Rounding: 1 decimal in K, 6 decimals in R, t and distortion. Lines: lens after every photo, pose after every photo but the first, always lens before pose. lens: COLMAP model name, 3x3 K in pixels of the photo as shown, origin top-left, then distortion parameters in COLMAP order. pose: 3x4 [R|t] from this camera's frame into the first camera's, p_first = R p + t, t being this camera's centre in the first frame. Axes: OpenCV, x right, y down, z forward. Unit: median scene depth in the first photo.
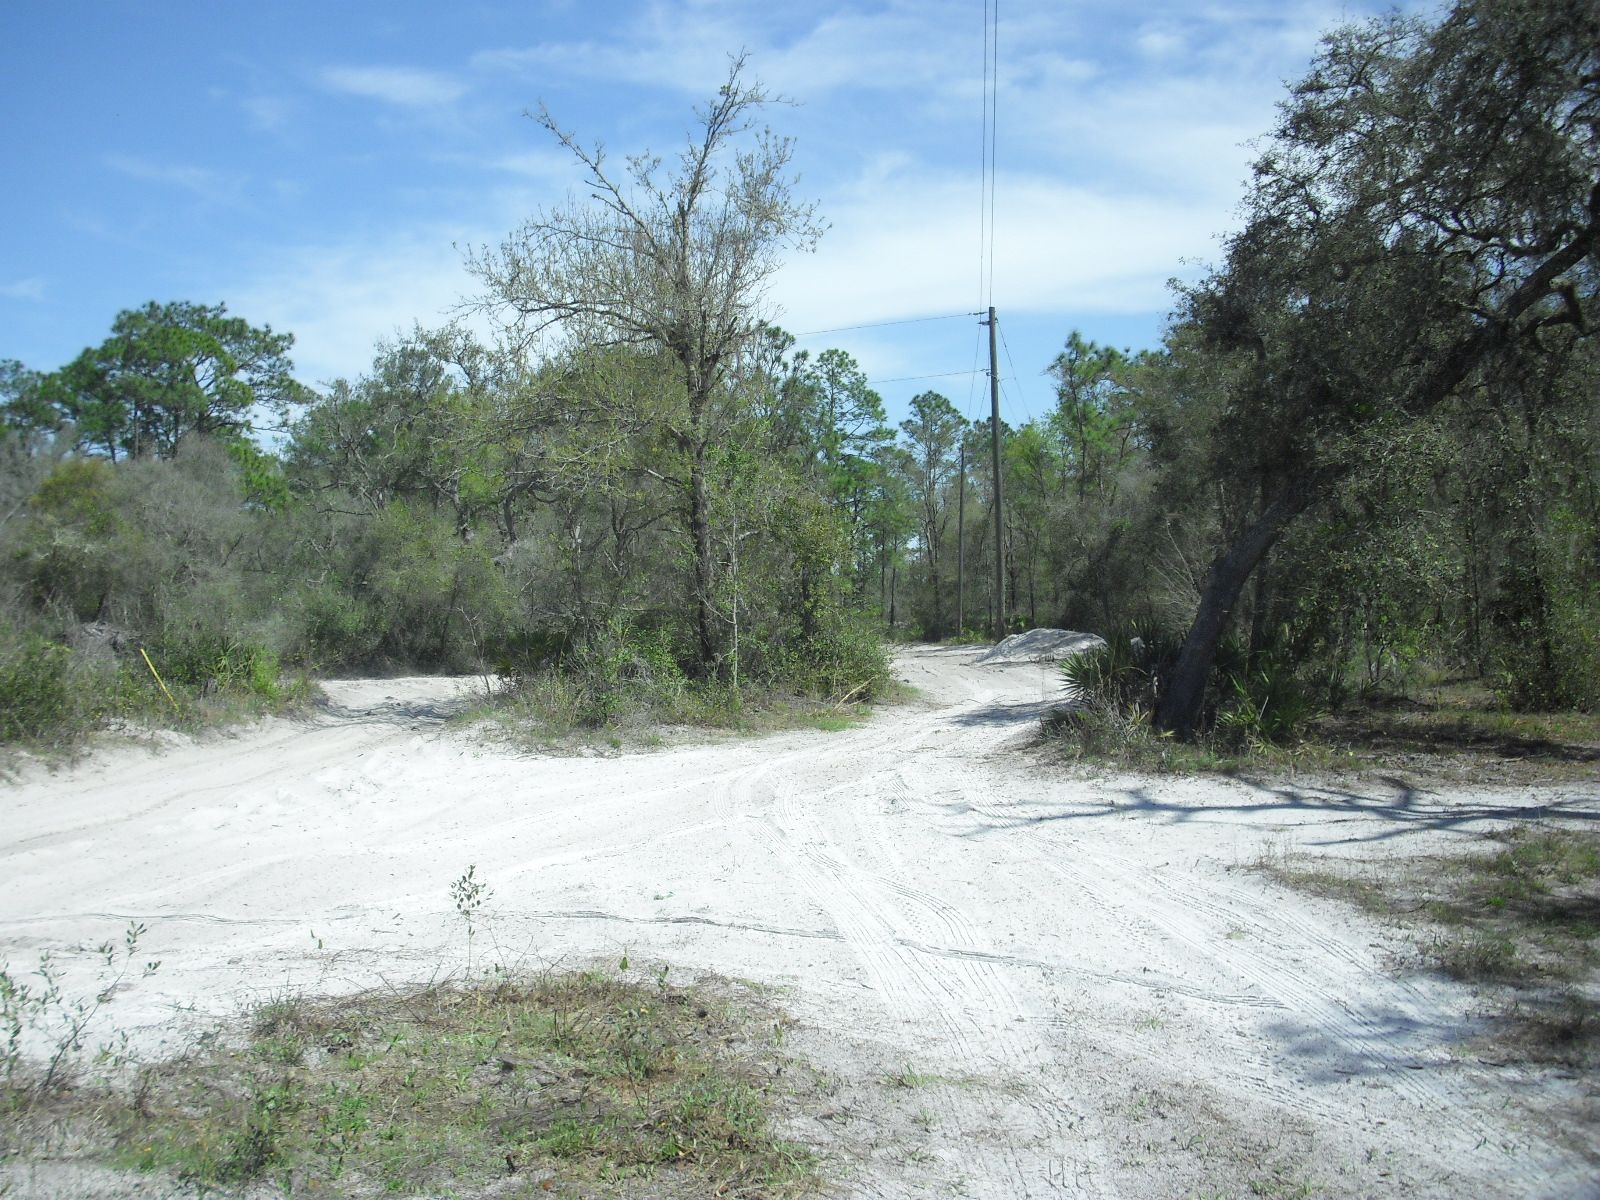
lens RADIAL K [[1800.5, 0, 800.0], [0, 1800.5, 600.0], [0, 0, 1]] dist [-0.144907, 0.001555]
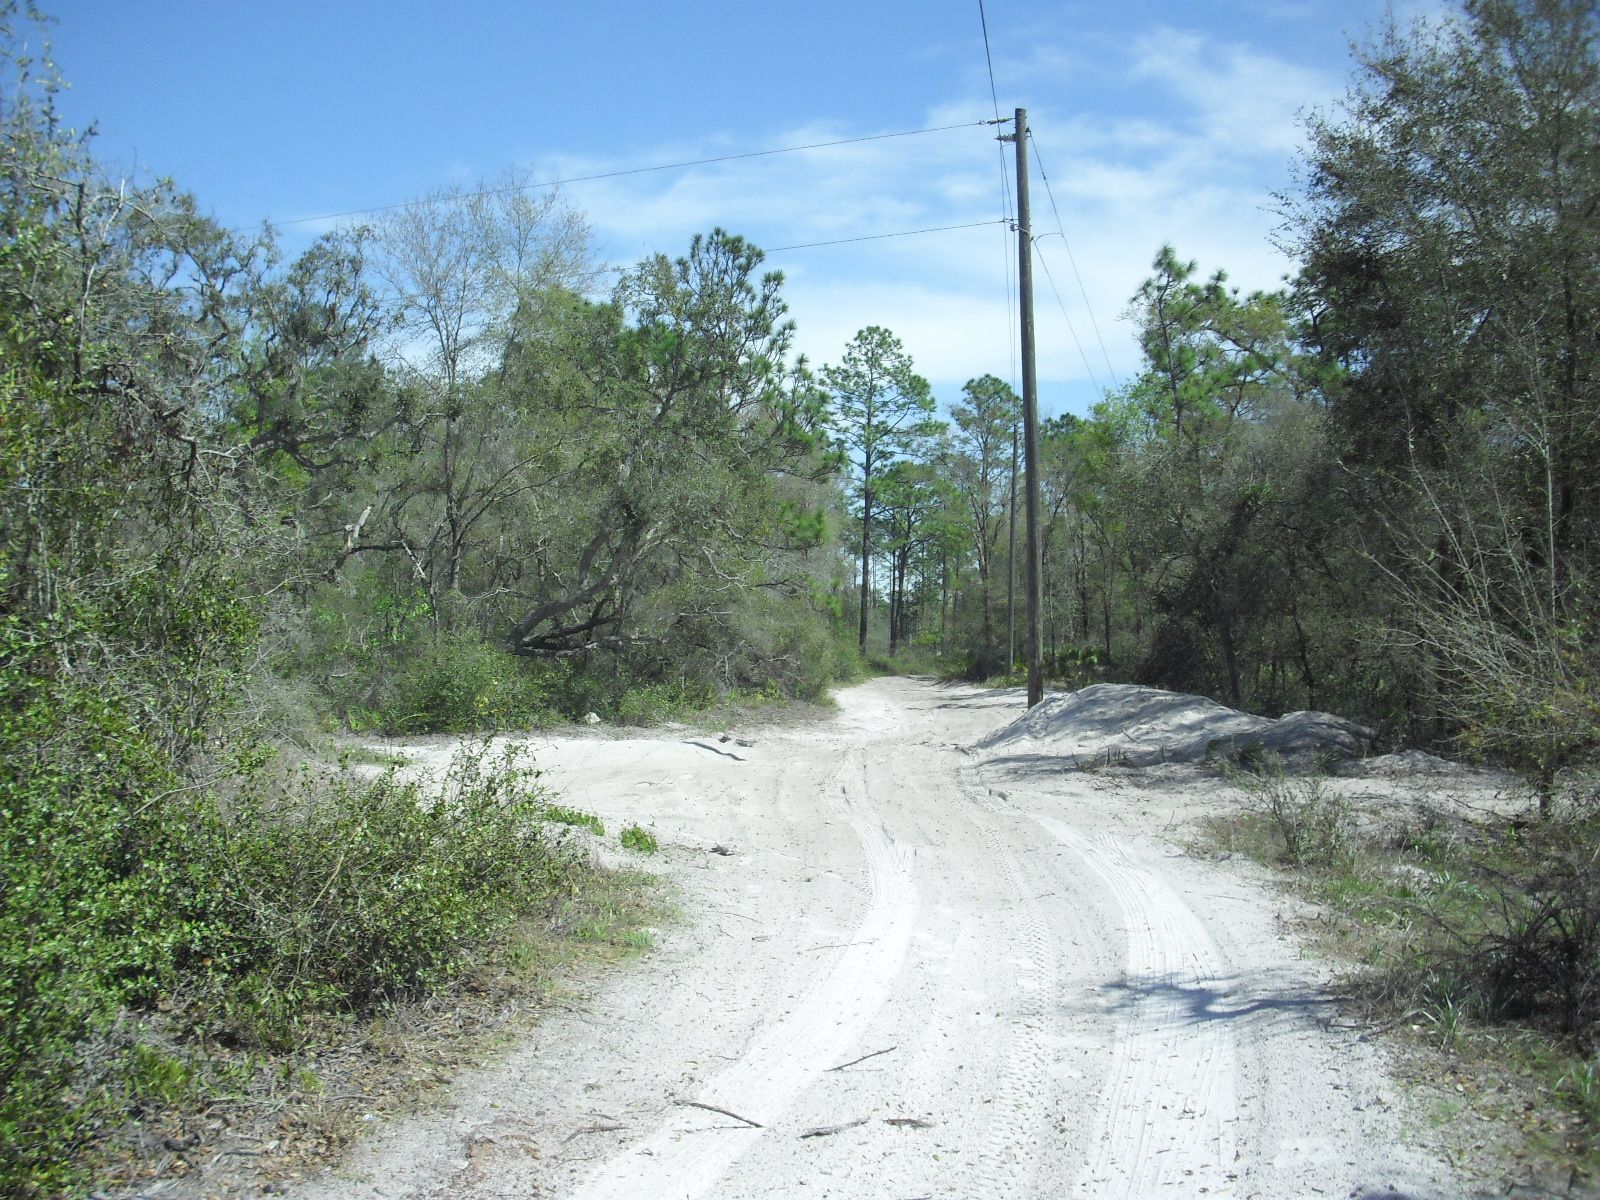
lens RADIAL K [[1778.3, 0, 797.6], [0, 1778.3, 641.5], [0, 0, 1]] dist [-0.132268, -0.032486]
pose [[0.998741, 0.006347, -0.049760, 0.039635], [-0.005881, 0.999938, 0.009497, -0.000766], [0.049817, -0.009192, 0.998716, 0.269383]]
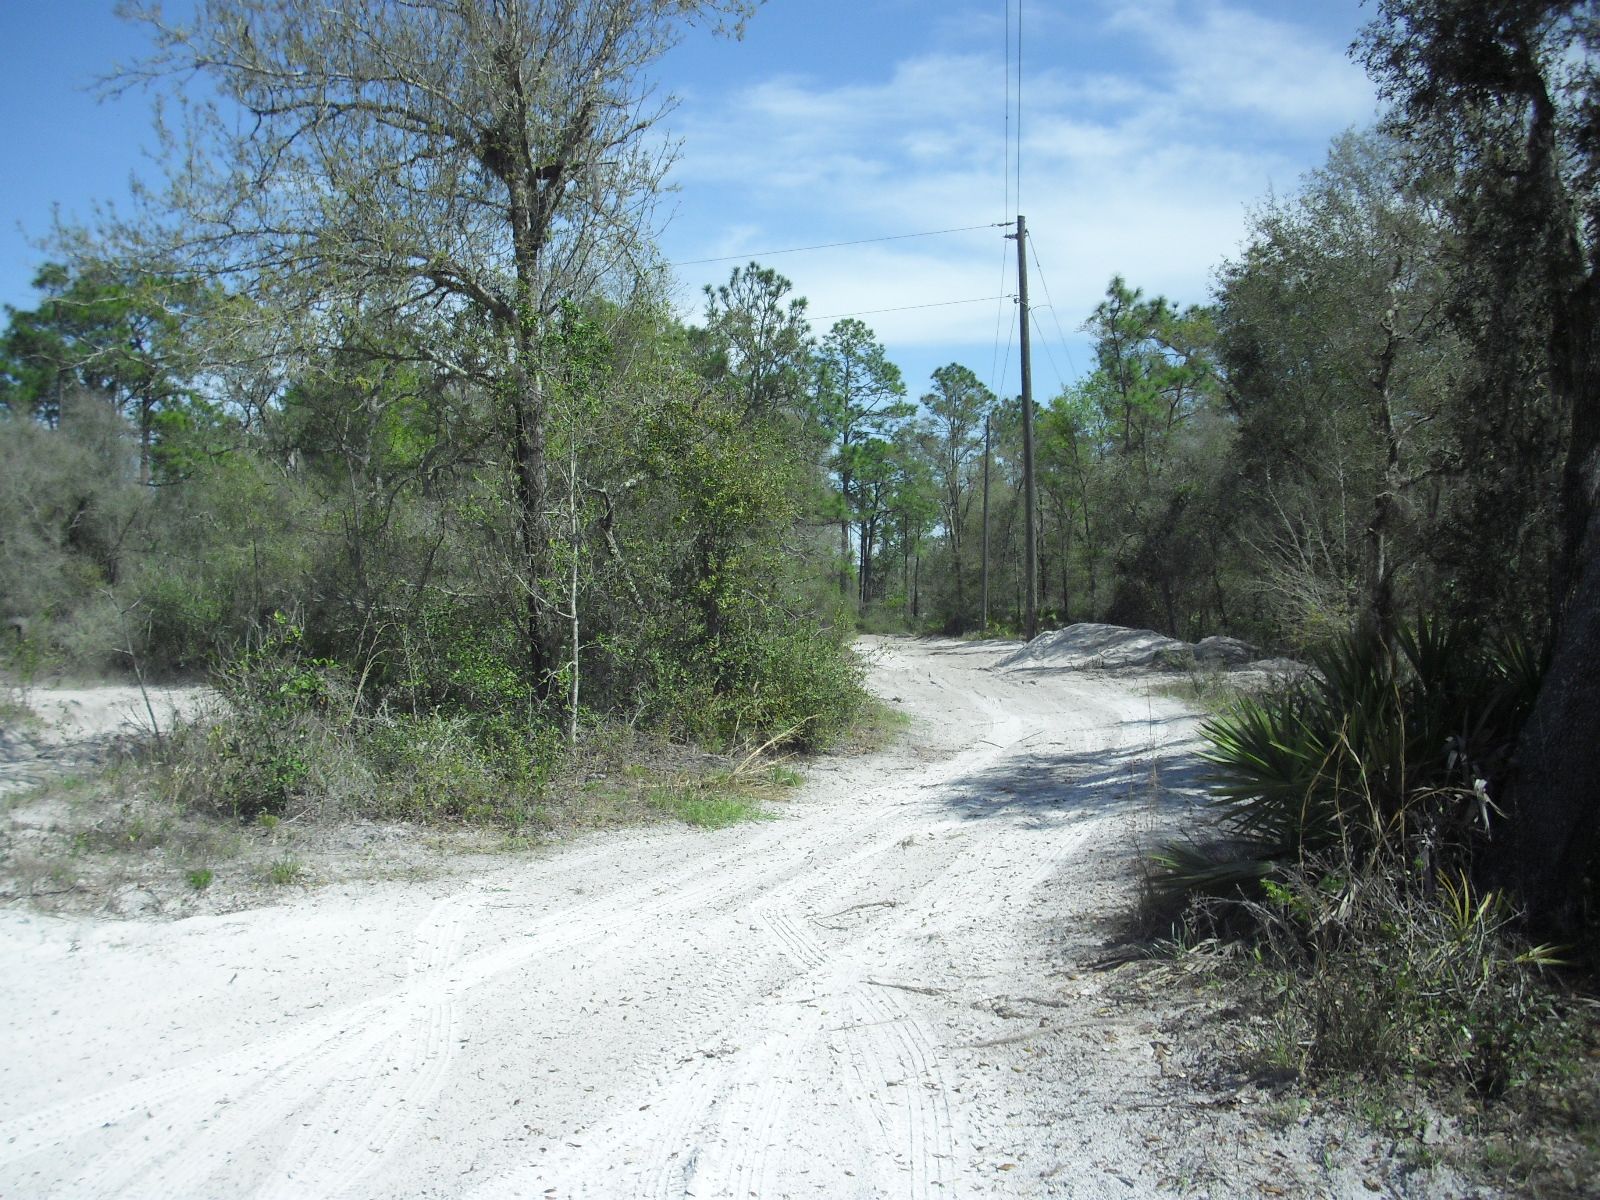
lens RADIAL K [[1786.3, 0, 800.0], [0, 1786.3, 600.0], [0, 0, 1]] dist [-0.122558, 0.022044]
pose [[0.999862, 0.002451, -0.016448, 0.013684], [-0.002371, 0.999985, 0.004907, 0.001309], [0.016460, -0.004867, 0.999853, 0.128768]]
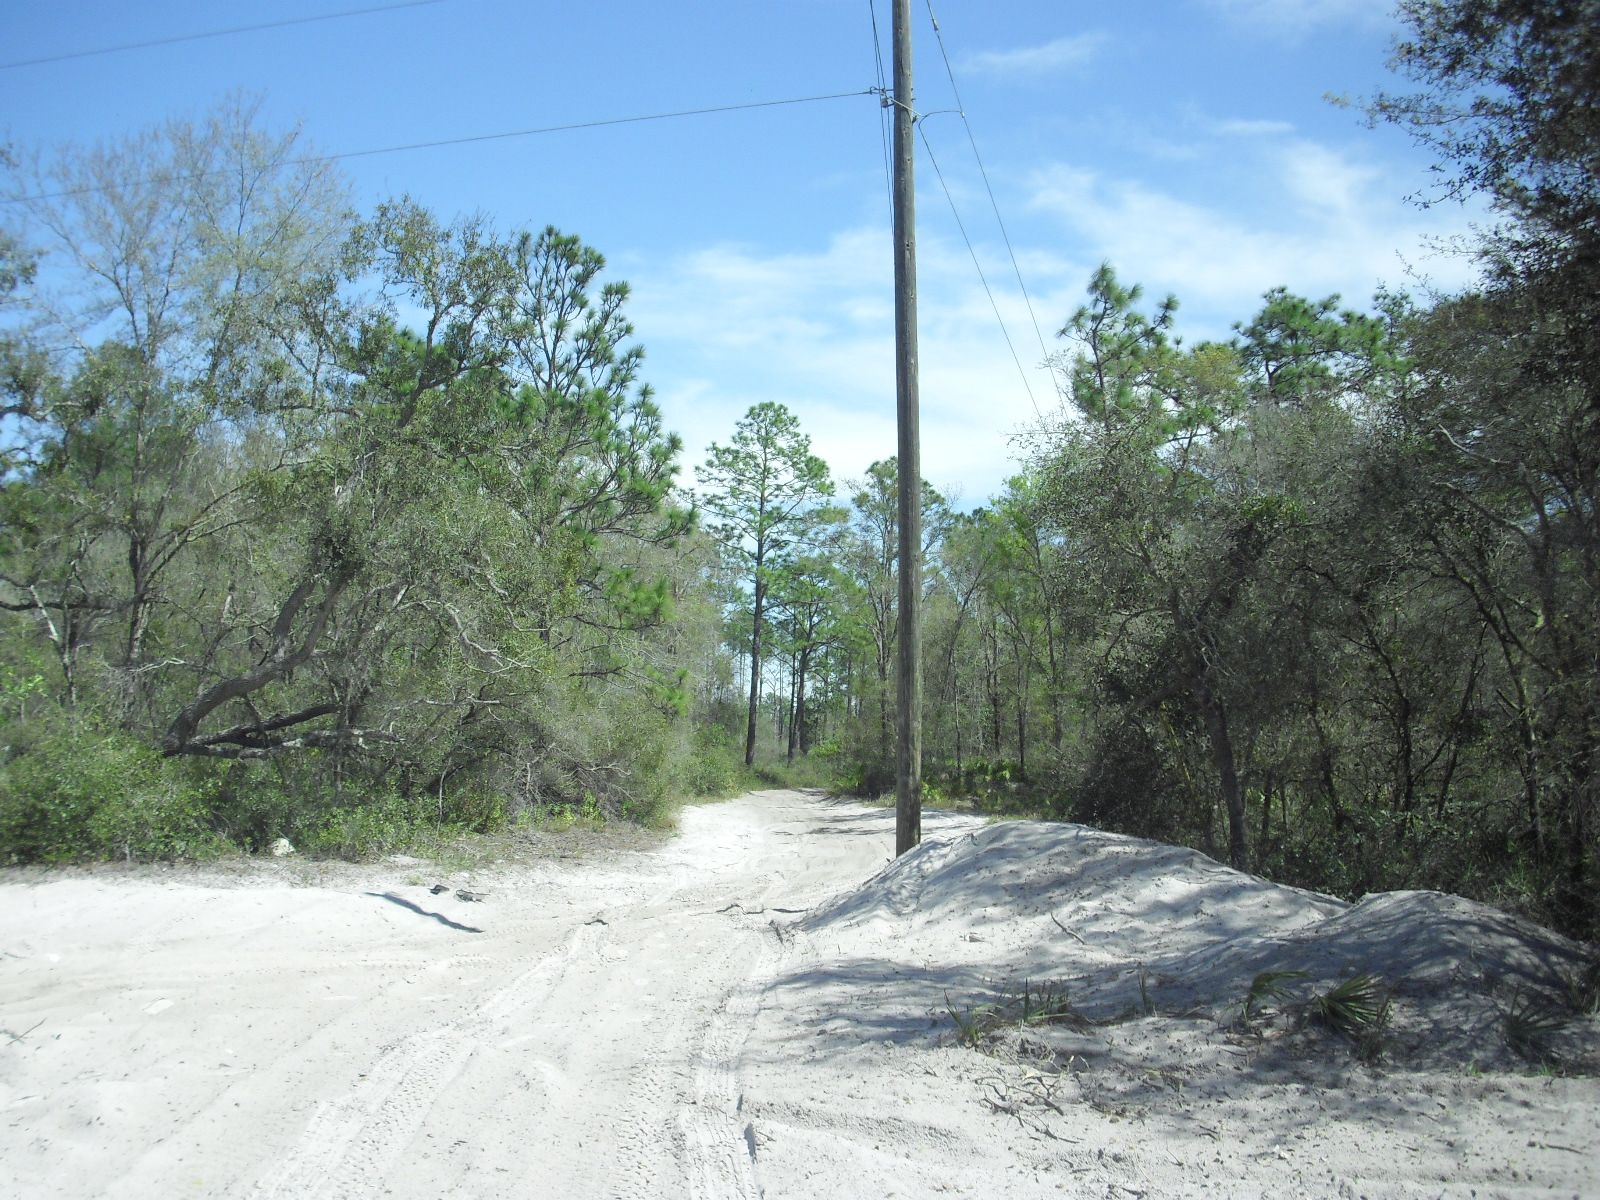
lens RADIAL K [[1786.3, 0, 800.0], [0, 1786.3, 600.0], [0, 0, 1]] dist [-0.122558, 0.022044]
pose [[0.999666, 0.025786, -0.001631, 0.054788], [-0.025836, 0.996802, -0.075615, 0.000923], [-0.000324, 0.075632, 0.997136, 0.394431]]
